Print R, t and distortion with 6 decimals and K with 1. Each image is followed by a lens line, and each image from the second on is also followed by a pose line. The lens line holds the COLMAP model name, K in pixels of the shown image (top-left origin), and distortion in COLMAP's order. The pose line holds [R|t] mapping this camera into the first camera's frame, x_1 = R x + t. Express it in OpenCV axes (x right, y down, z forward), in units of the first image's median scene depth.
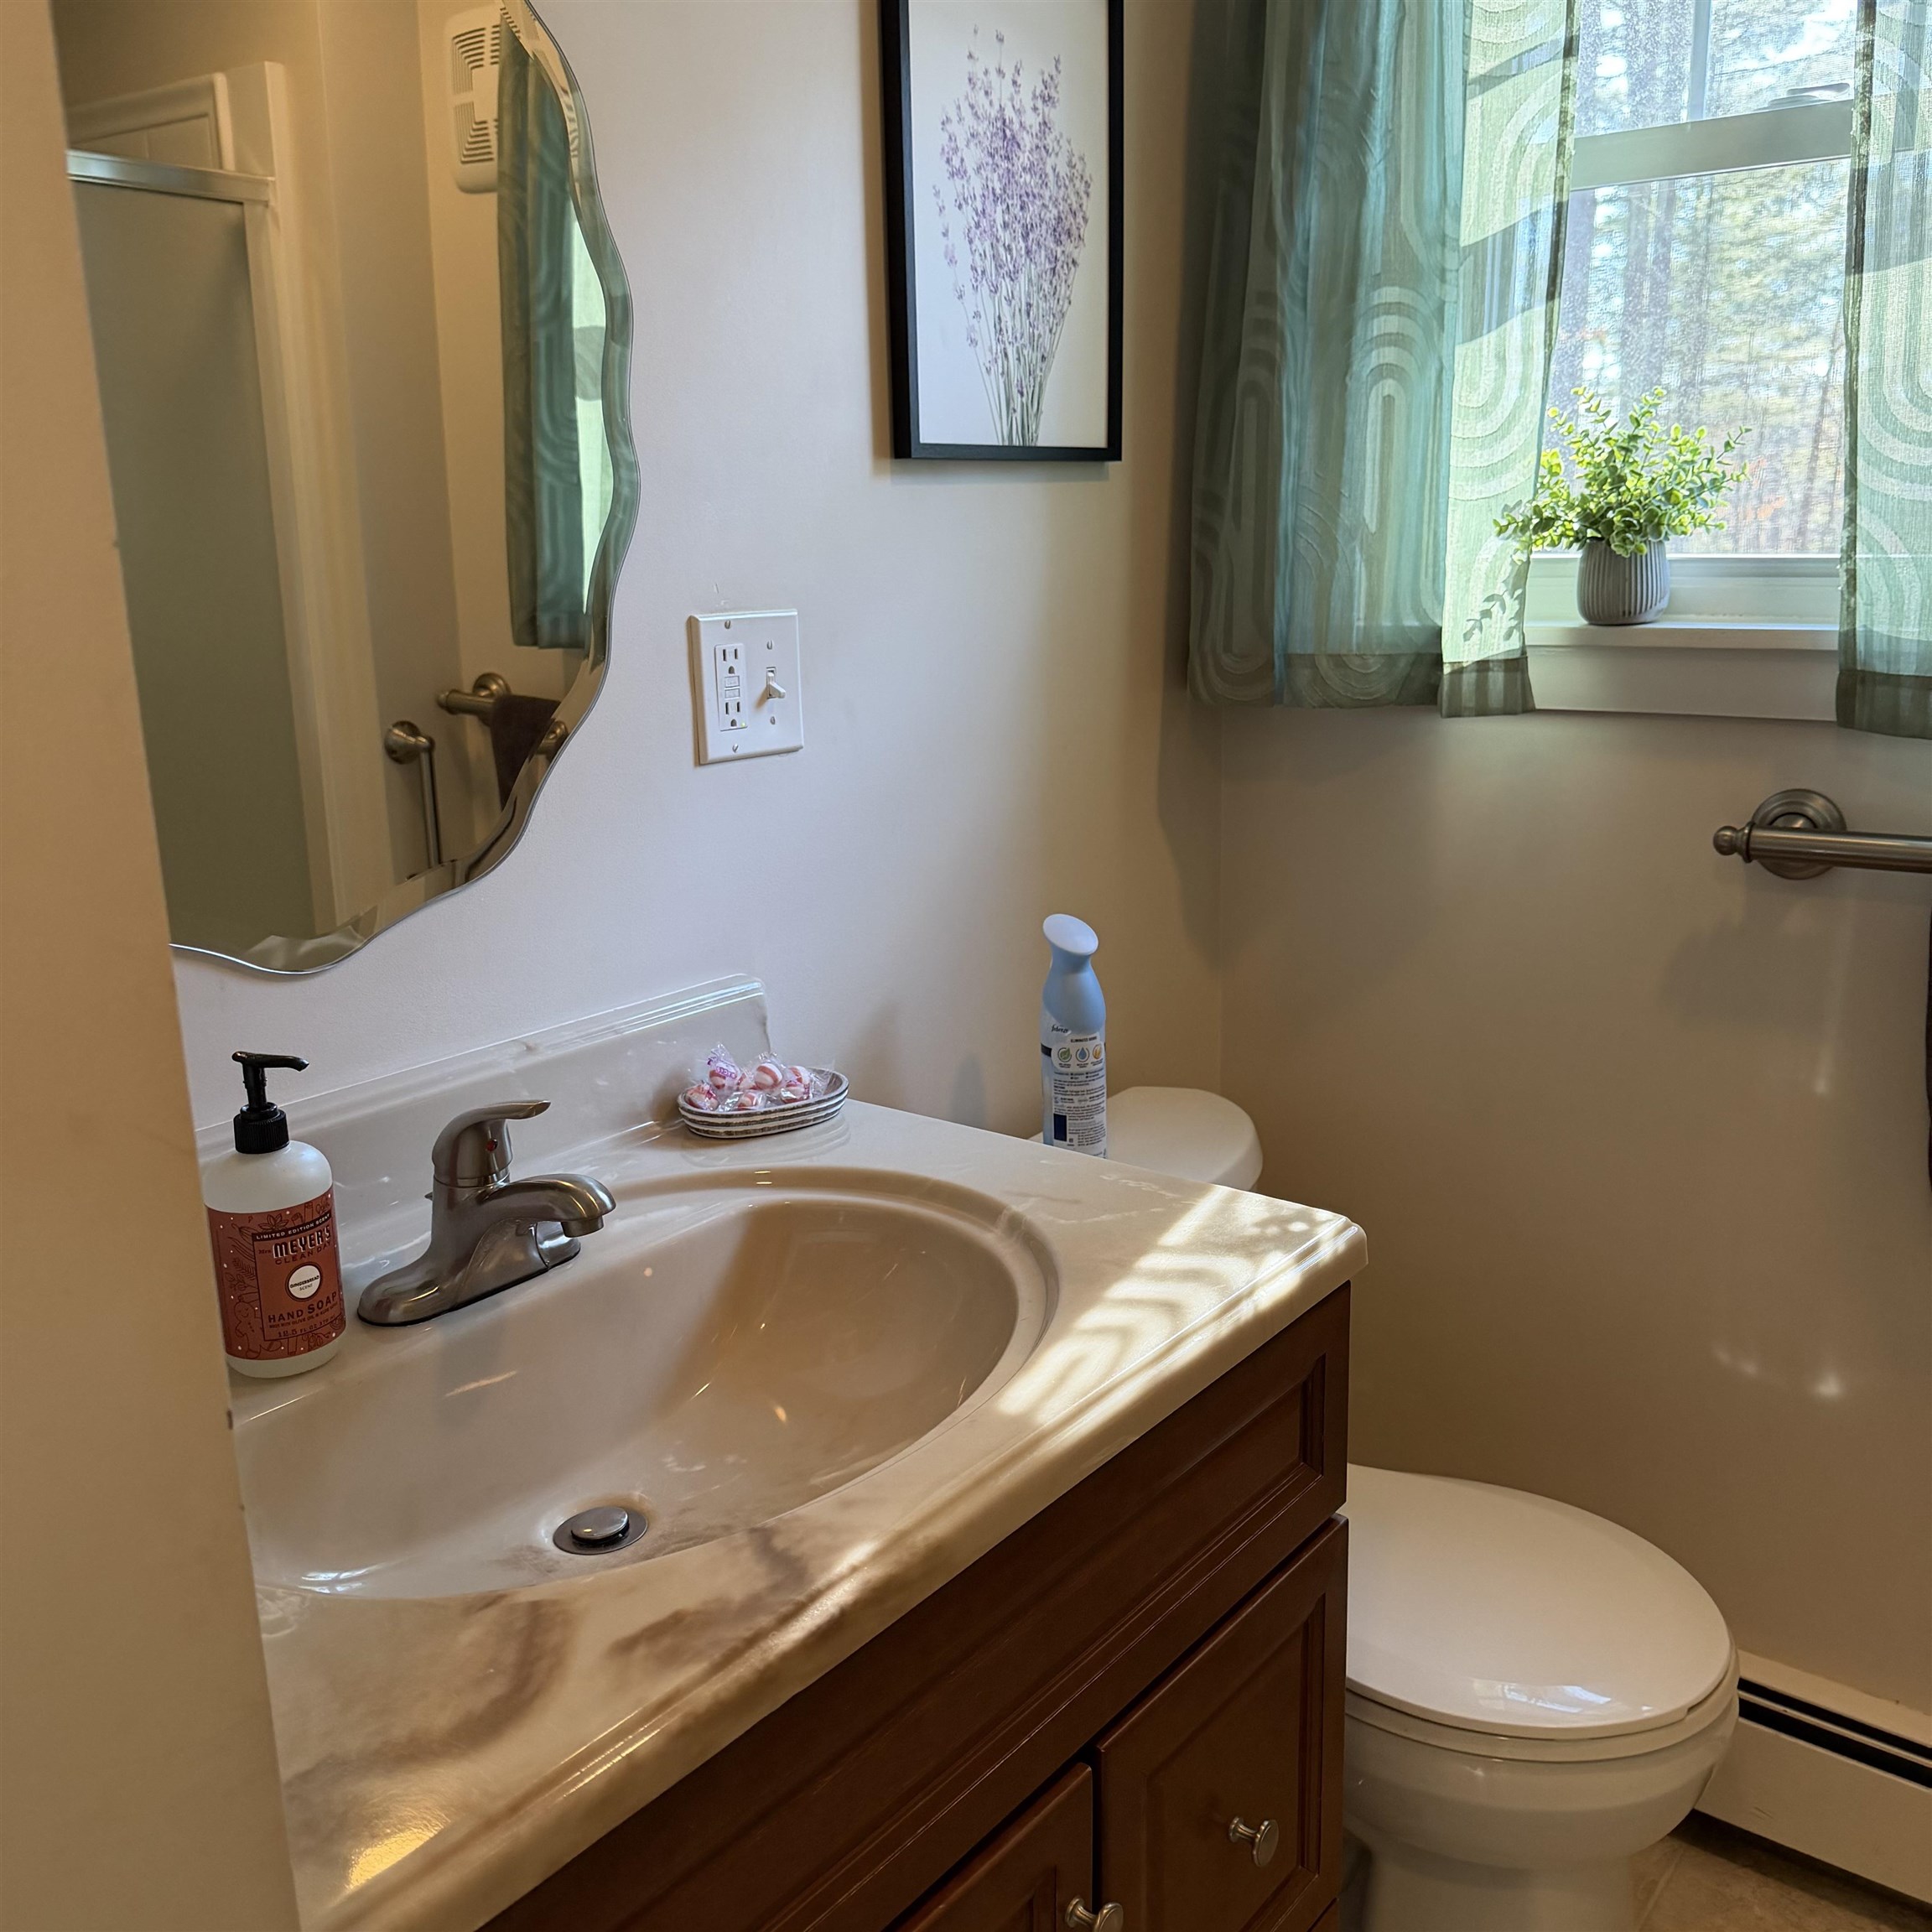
lens RADIAL K [[1773.0, 0, 972.9], [0, 1773.0, 923.7], [0, 0, 1]] dist [0.080248, -0.131718]
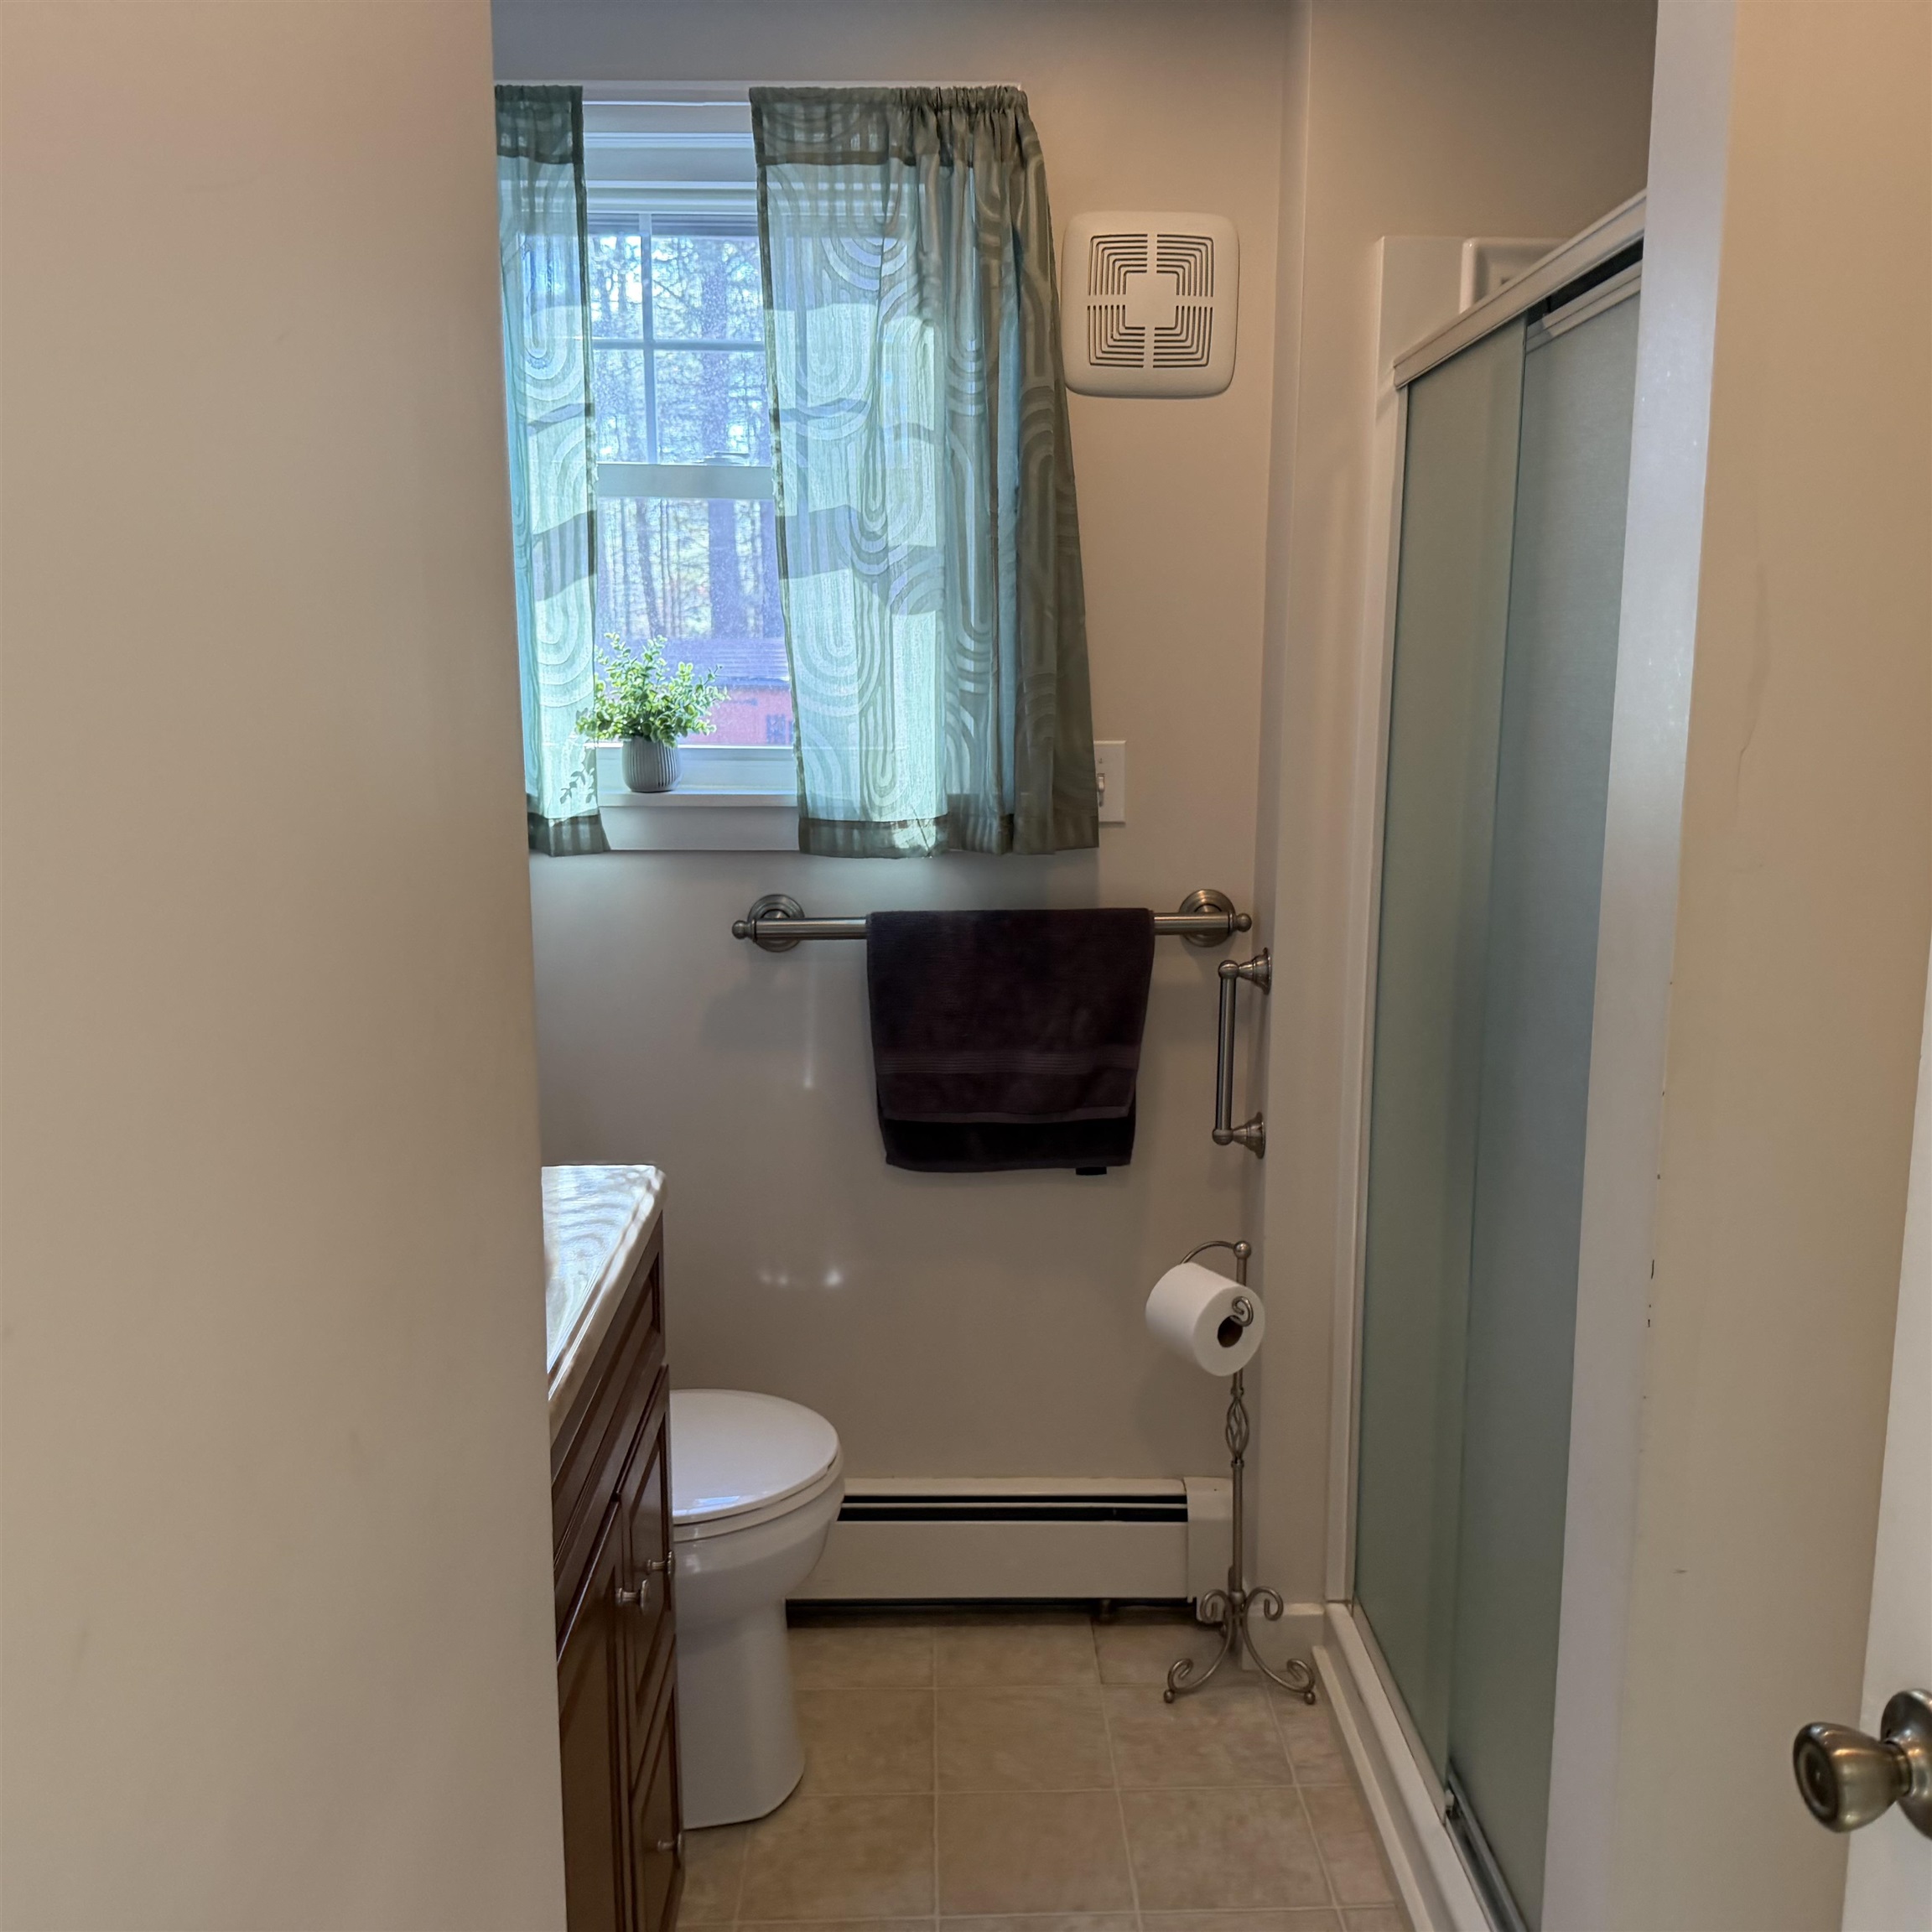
lens RADIAL K [[1773.0, 0, 972.9], [0, 1773.0, 923.7], [0, 0, 1]] dist [0.080248, -0.131718]
pose [[0.758084, -0.064912, 0.648919, -0.413097], [0.119579, 0.992000, -0.040464, 0.034072], [-0.641101, 0.108272, 0.759781, -0.286173]]
